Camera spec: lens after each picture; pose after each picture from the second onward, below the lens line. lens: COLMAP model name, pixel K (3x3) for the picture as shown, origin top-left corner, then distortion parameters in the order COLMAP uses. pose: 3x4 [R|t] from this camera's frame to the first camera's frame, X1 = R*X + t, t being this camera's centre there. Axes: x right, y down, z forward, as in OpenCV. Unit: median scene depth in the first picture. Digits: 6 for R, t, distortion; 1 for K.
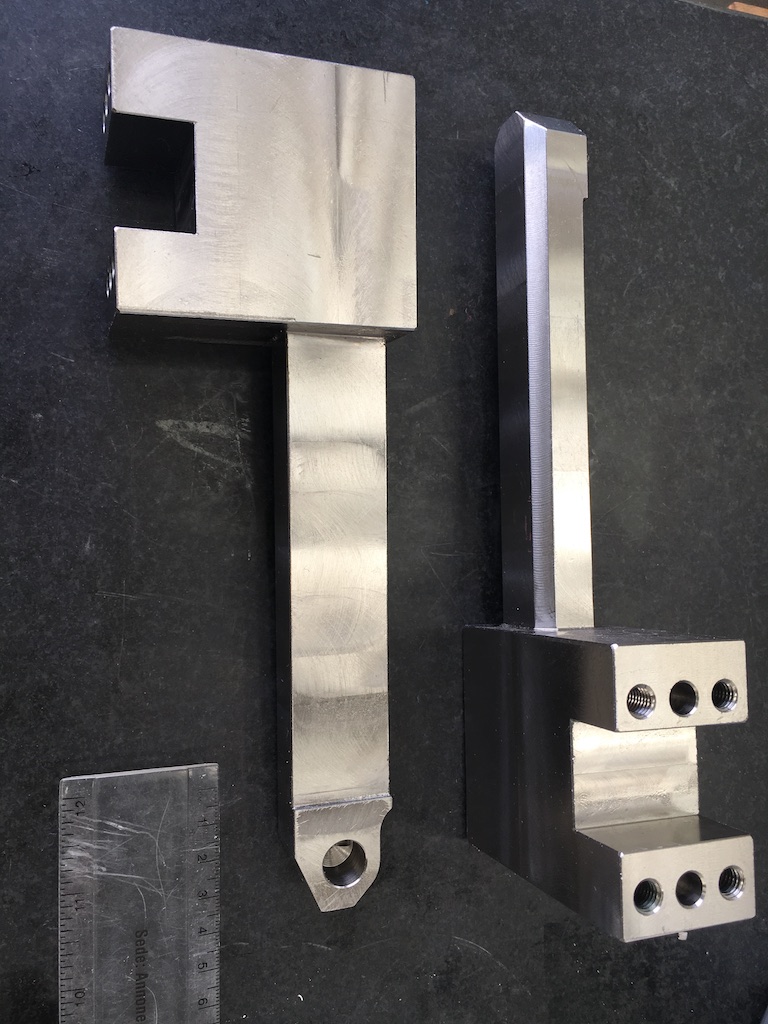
lens RADIAL K [[896.1, 0, 384.0], [0, 896.1, 512.0], [0, 0, 1]] dist [0.075059, -0.141173]
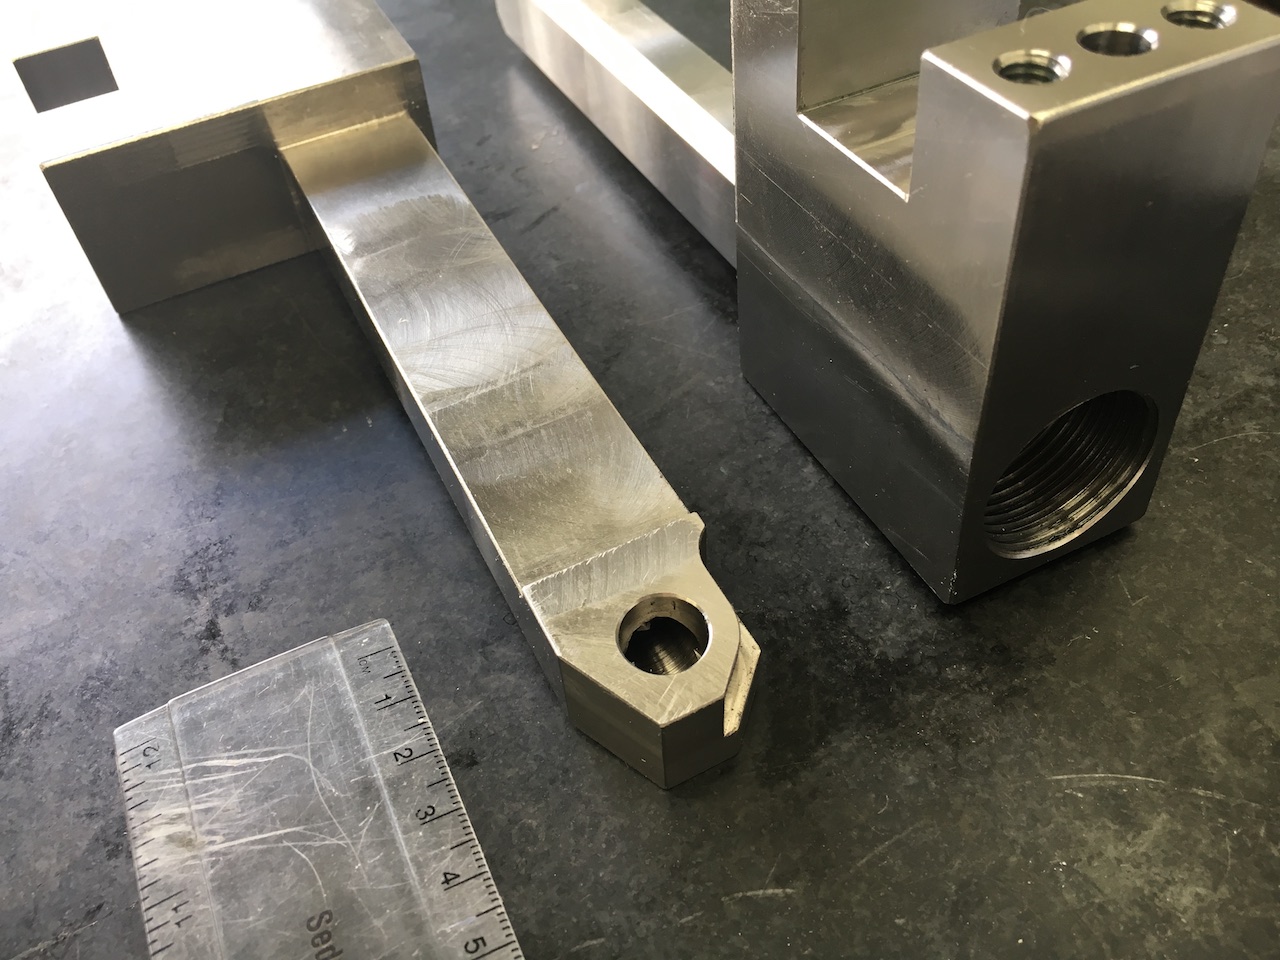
lens RADIAL K [[1120.1, 0, 645.5], [0, 1120.1, 509.1], [0, 0, 1]] dist [0.075059, -0.141173]
pose [[0.820976, -0.570080, -0.031722, 0.007093], [0.433488, 0.658501, -0.615195, 0.736560], [0.371600, 0.491309, 0.787737, 0.490236]]
